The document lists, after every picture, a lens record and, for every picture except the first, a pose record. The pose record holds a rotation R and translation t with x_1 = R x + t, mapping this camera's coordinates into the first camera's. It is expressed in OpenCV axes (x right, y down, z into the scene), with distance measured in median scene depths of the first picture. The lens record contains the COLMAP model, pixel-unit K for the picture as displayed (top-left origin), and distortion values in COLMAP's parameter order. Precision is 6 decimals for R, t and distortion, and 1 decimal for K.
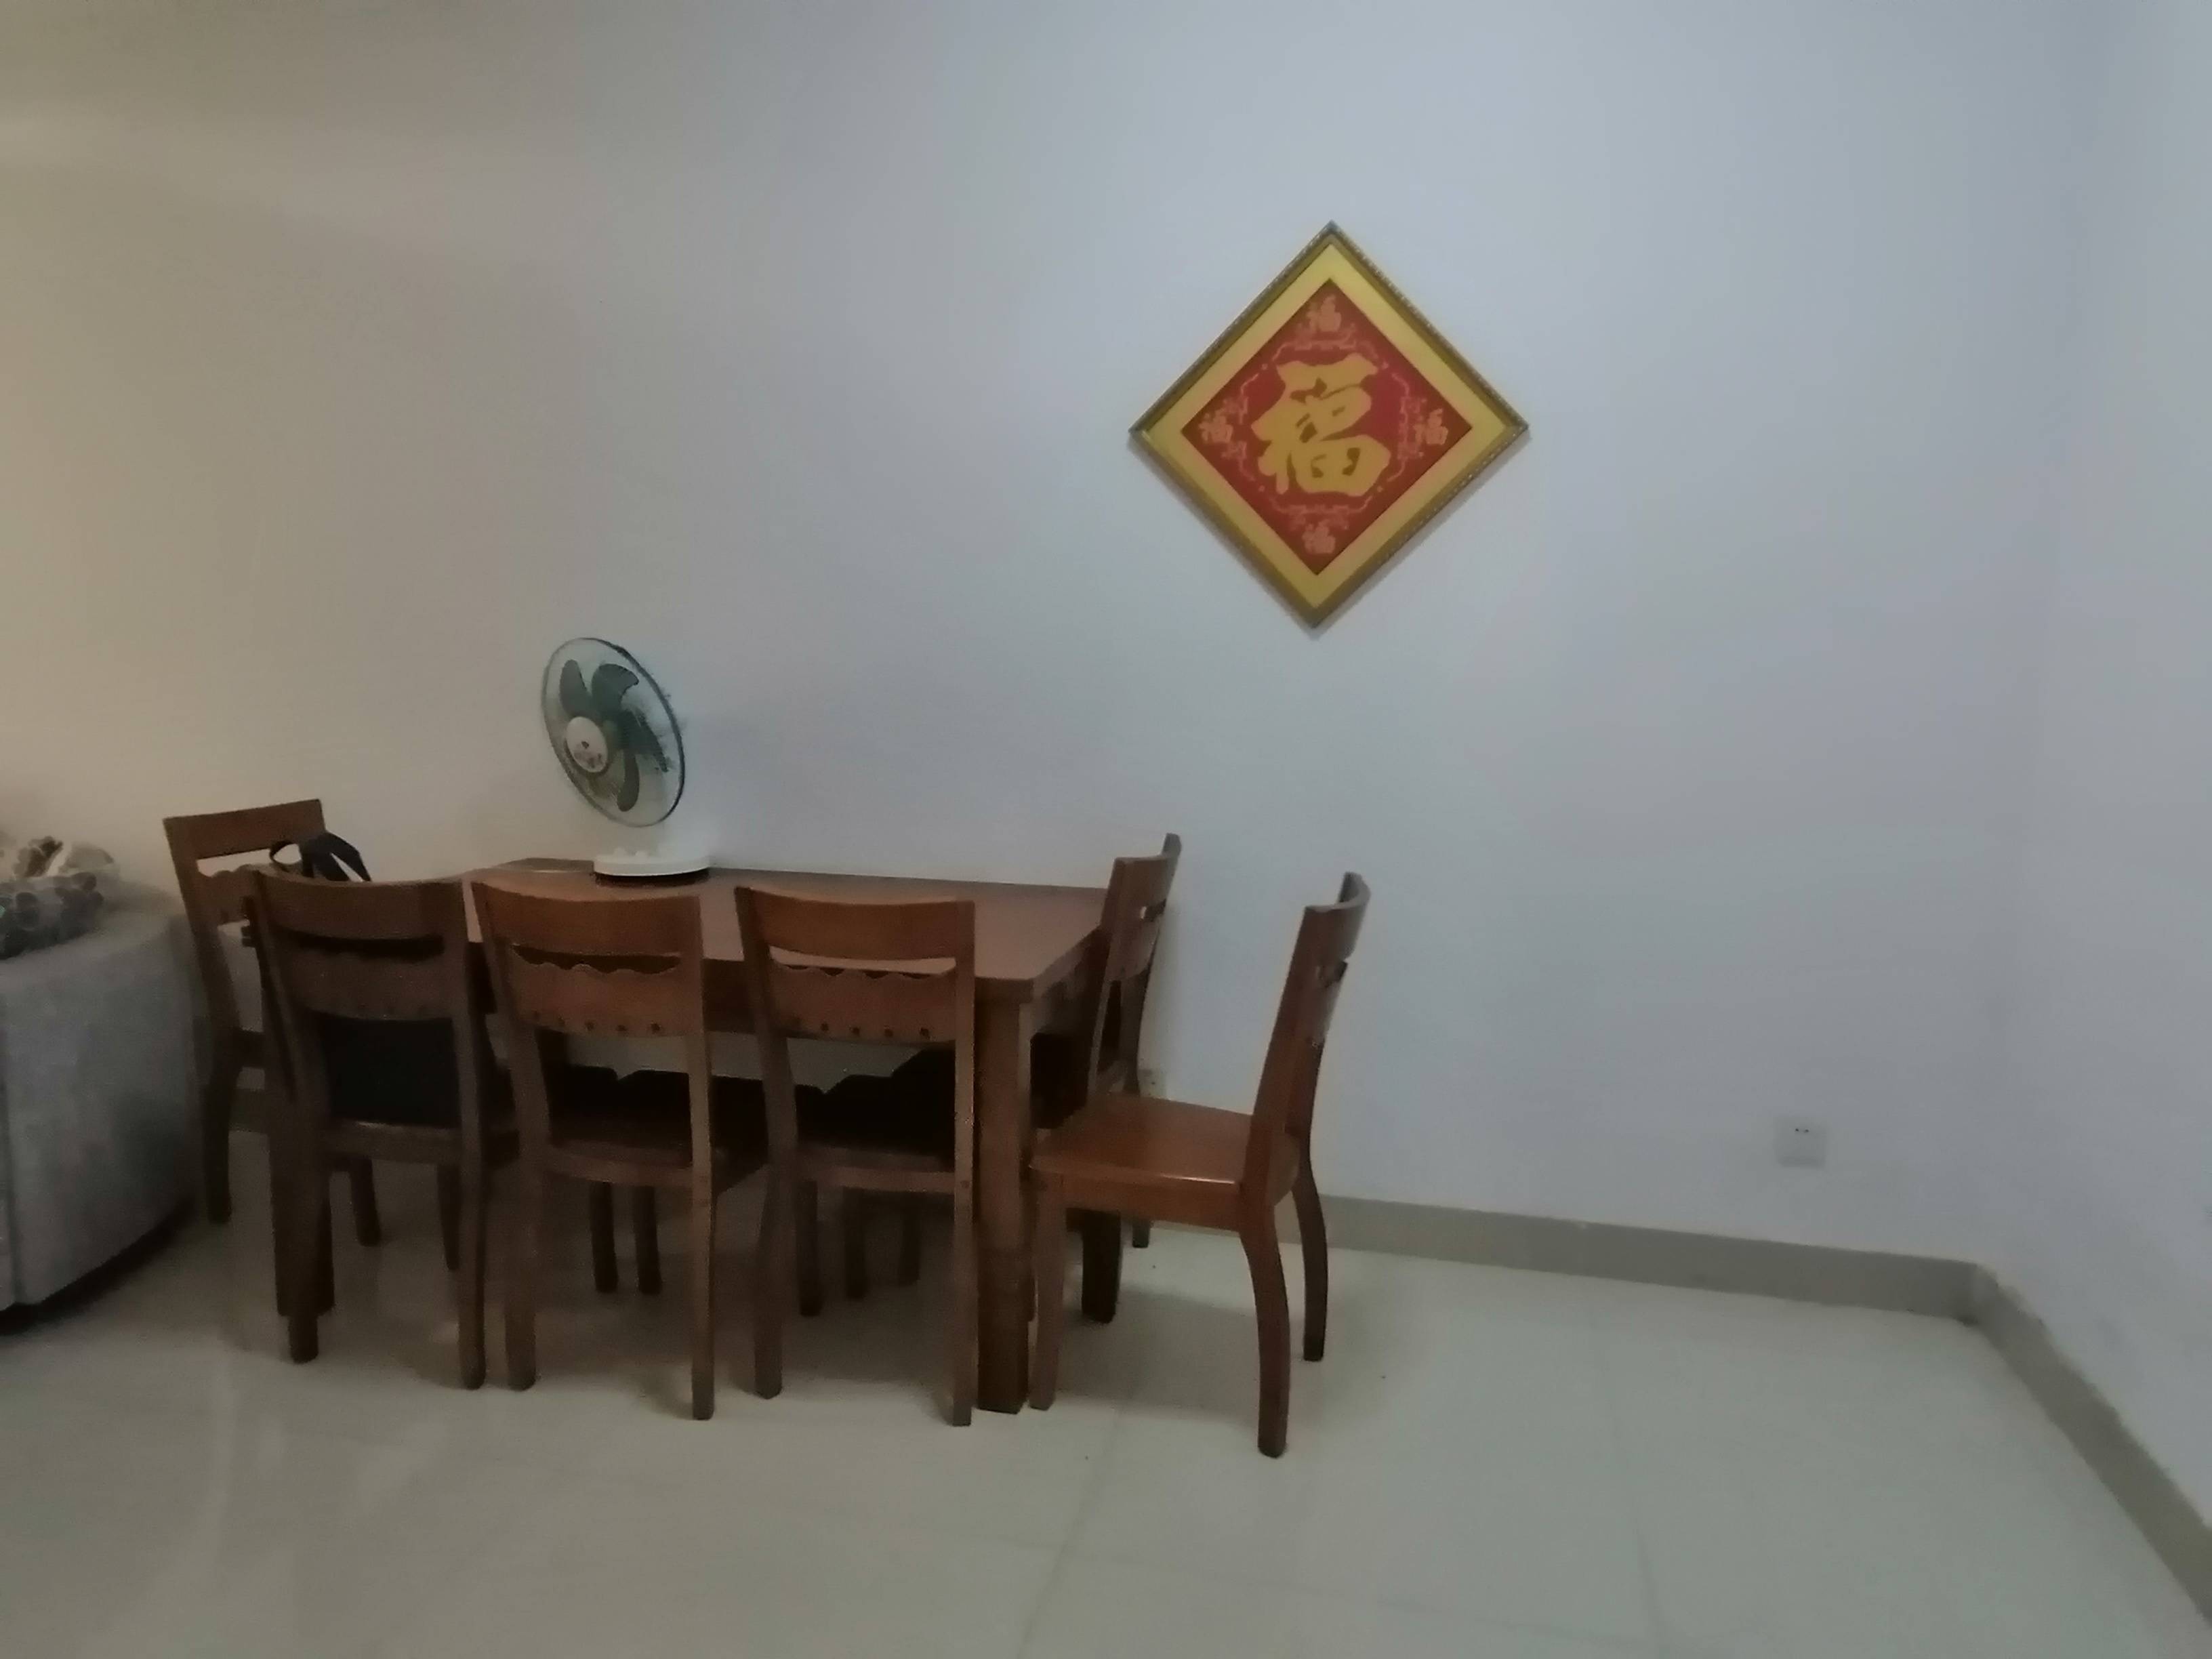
lens RADIAL K [[1555.0, 0, 1118.4], [0, 1555.0, 813.6], [0, 0, 1]] dist [0.007014, 0.002426]
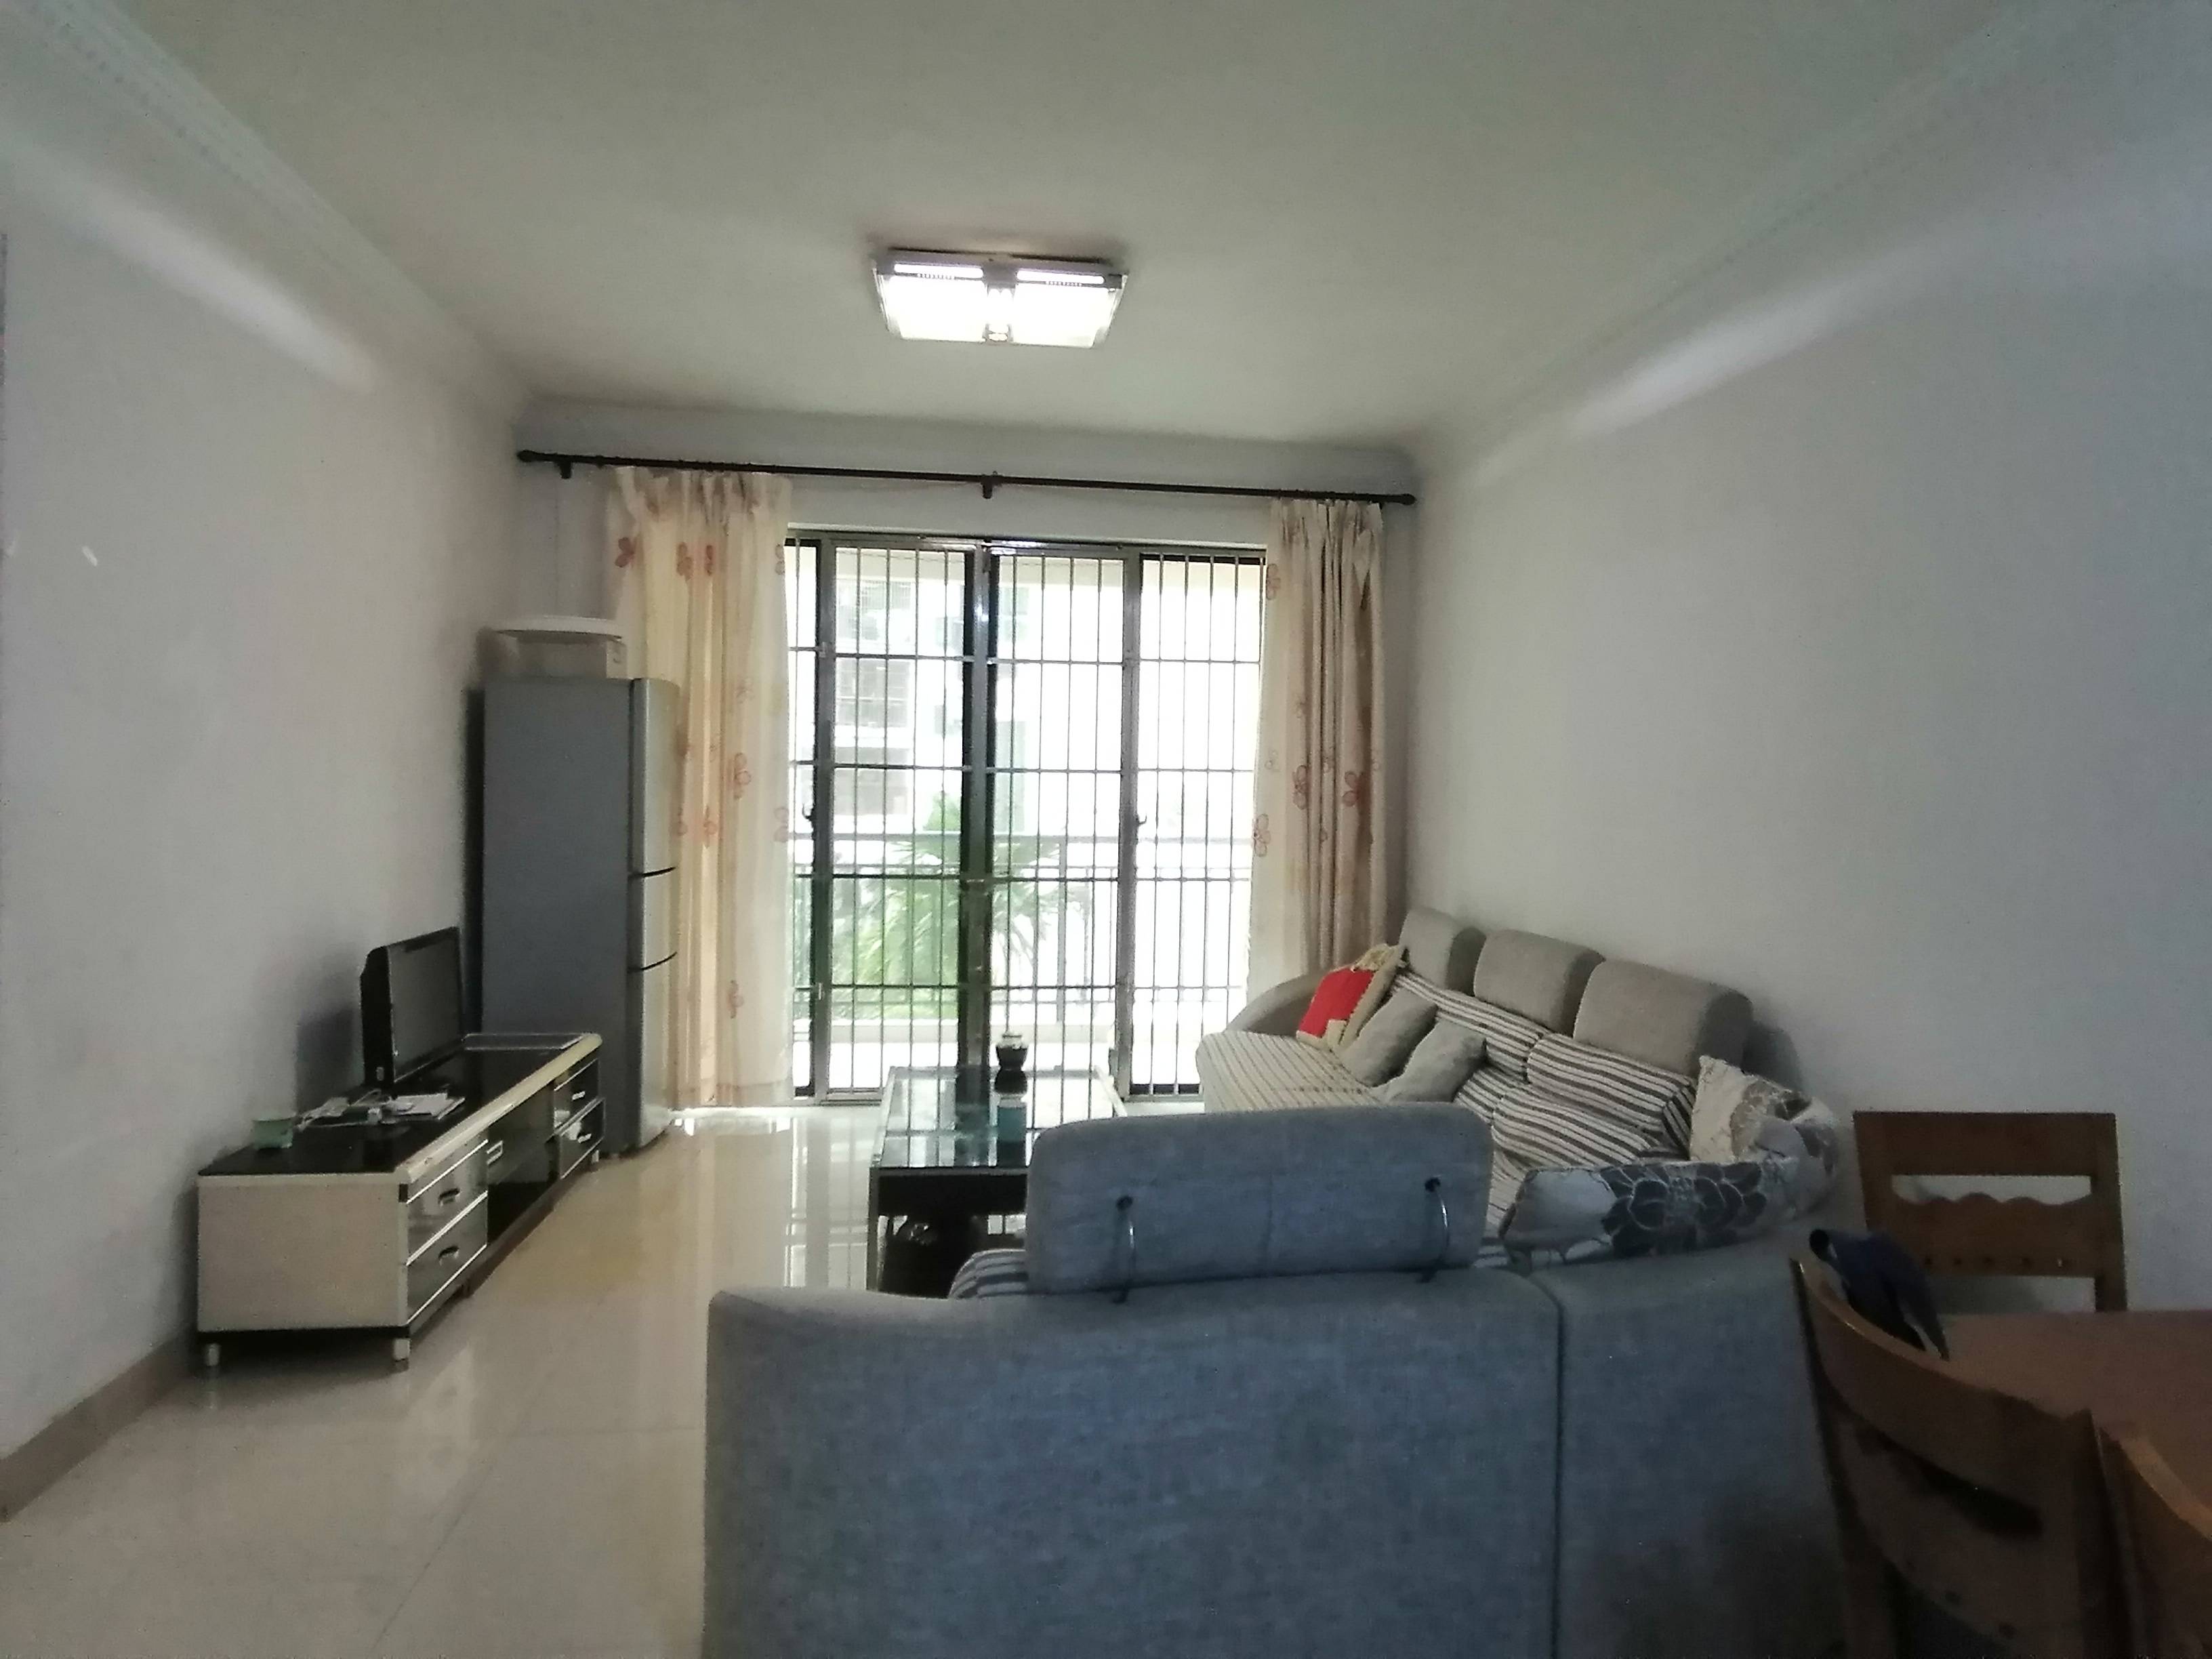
lens RADIAL K [[1555.0, 0, 1118.4], [0, 1555.0, 813.6], [0, 0, 1]] dist [0.007014, 0.002426]
pose [[0.353594, 0.016672, -0.935250, -0.060054], [-0.127577, 0.991358, -0.030562, -0.067698], [0.926658, 0.130123, 0.352665, 0.411487]]
